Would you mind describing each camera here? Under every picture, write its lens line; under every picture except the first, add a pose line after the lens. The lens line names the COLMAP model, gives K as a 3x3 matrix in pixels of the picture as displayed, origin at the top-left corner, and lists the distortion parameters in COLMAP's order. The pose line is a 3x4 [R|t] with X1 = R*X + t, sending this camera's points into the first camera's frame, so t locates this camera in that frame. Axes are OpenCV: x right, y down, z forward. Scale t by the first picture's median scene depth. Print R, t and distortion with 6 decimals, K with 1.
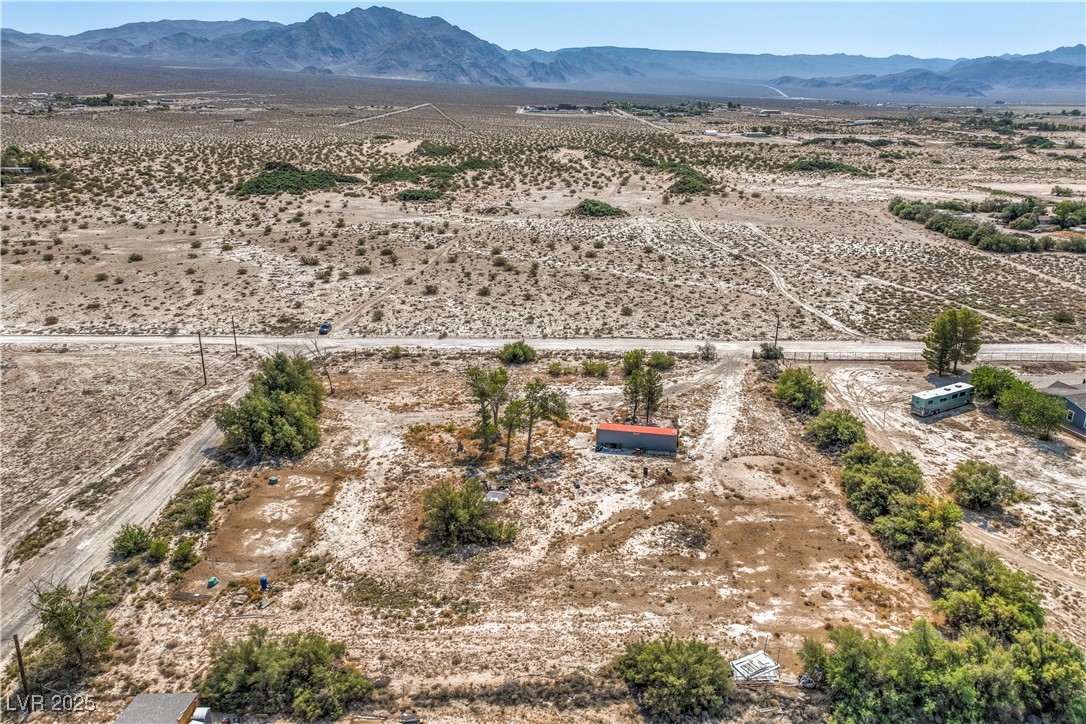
lens RADIAL K [[750.4, 0, 546.9], [0, 750.4, 360.4], [0, 0, 1]] dist [0.003300, 0.007500]
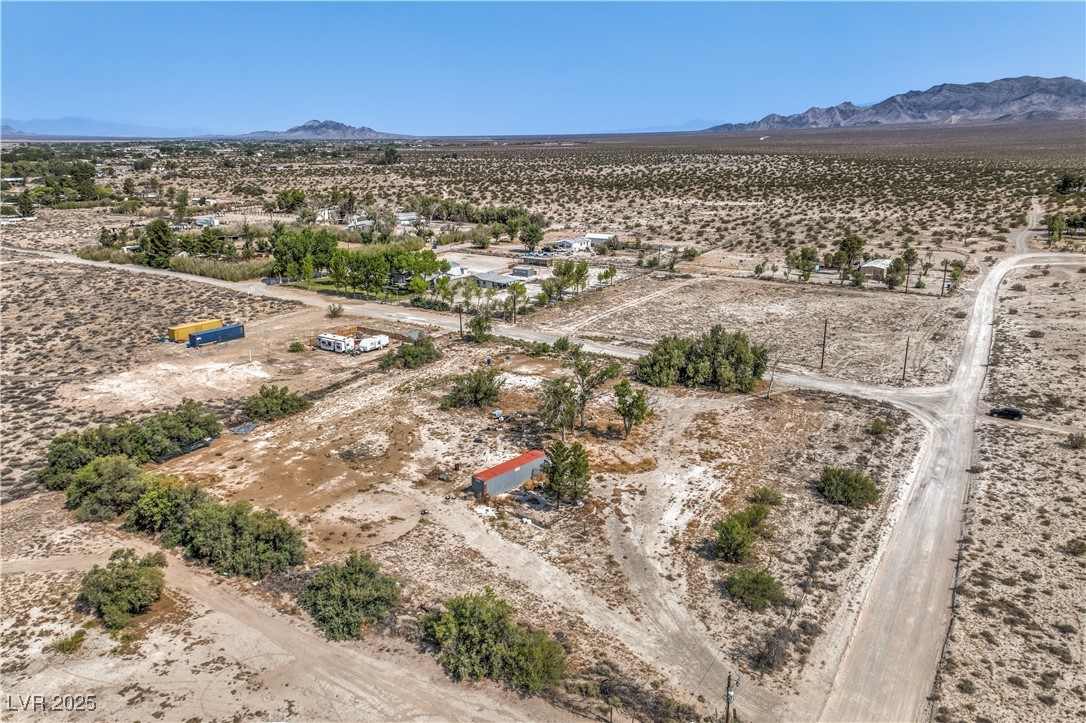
lens RADIAL K [[763.7, 0, 543.0], [0, 763.7, 361.5], [0, 0, 1]] dist [0.001911, 0.010383]
pose [[-0.523624, 0.237528, -0.818168, 0.978721], [-0.286534, 0.855302, 0.431690, -0.498456], [0.802319, 0.460476, -0.379796, 1.596520]]
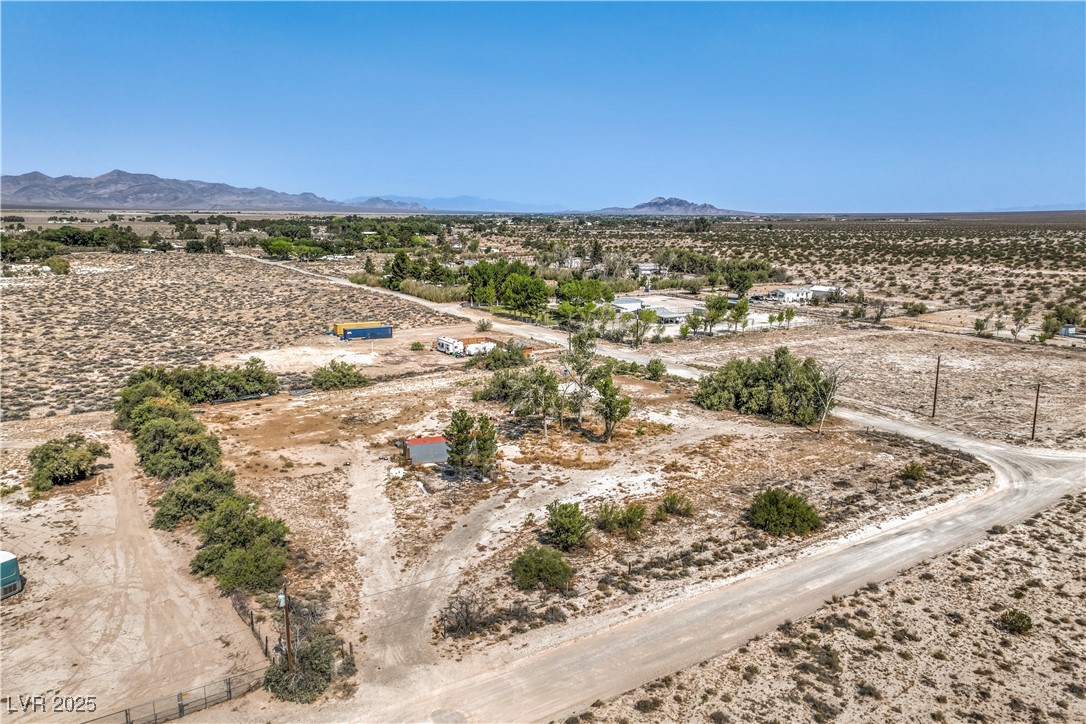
lens RADIAL K [[766.0, 0, 544.7], [0, 766.0, 367.6], [0, 0, 1]] dist [-0.001386, 0.018406]
pose [[-0.829873, 0.099286, -0.549047, 0.623206], [-0.199085, 0.866574, 0.457618, -0.502964], [0.521225, 0.489072, -0.699381, 1.999317]]
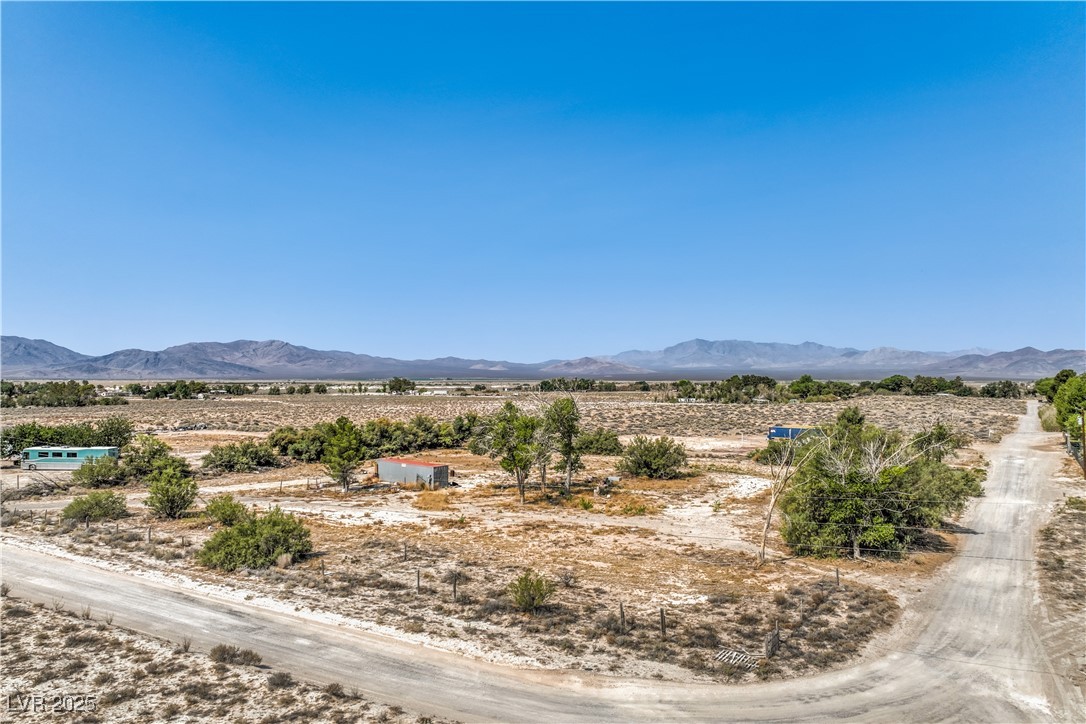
lens RADIAL K [[763.7, 0, 543.0], [0, 763.7, 362.0], [0, 0, 1]] dist [0.001911, 0.010383]
pose [[-0.851835, 0.008182, 0.523747, -0.569908], [0.171644, 0.949033, 0.264340, -0.271819], [-0.494890, 0.315072, -0.809823, 1.940498]]
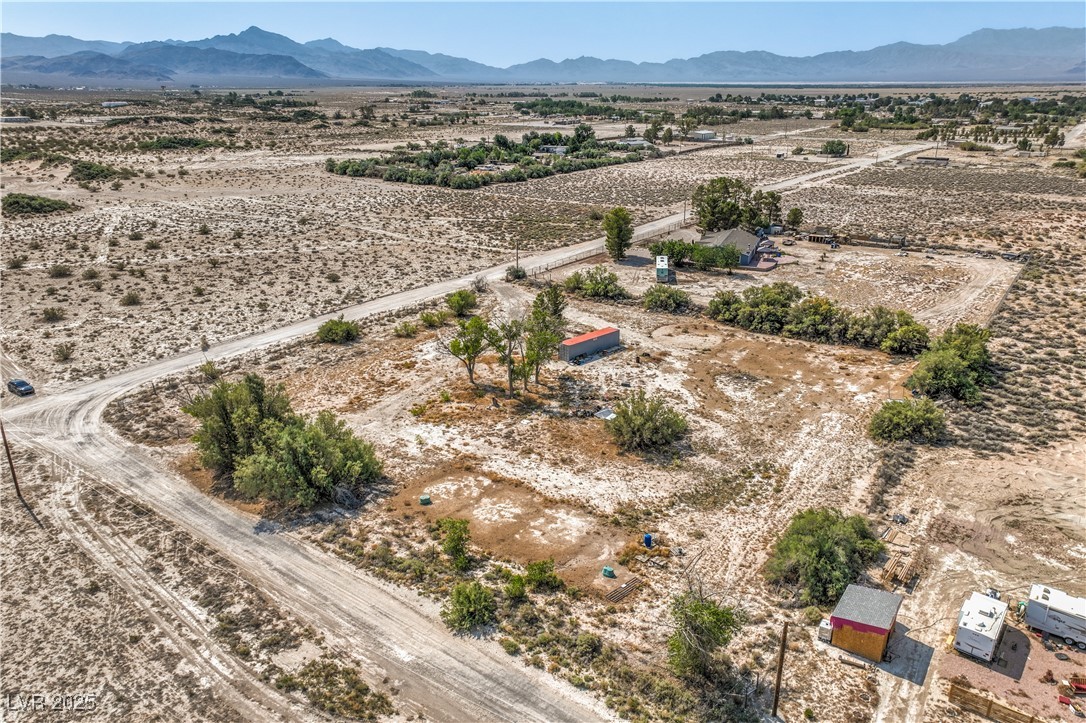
lens RADIAL K [[766.0, 0, 544.7], [0, 766.0, 367.1], [0, 0, 1]] dist [-0.001386, 0.018406]
pose [[0.586836, -0.288293, 0.756644, -0.931780], [0.274643, 0.949942, 0.148936, -0.058282], [-0.761705, 0.120406, 0.636638, 0.425876]]
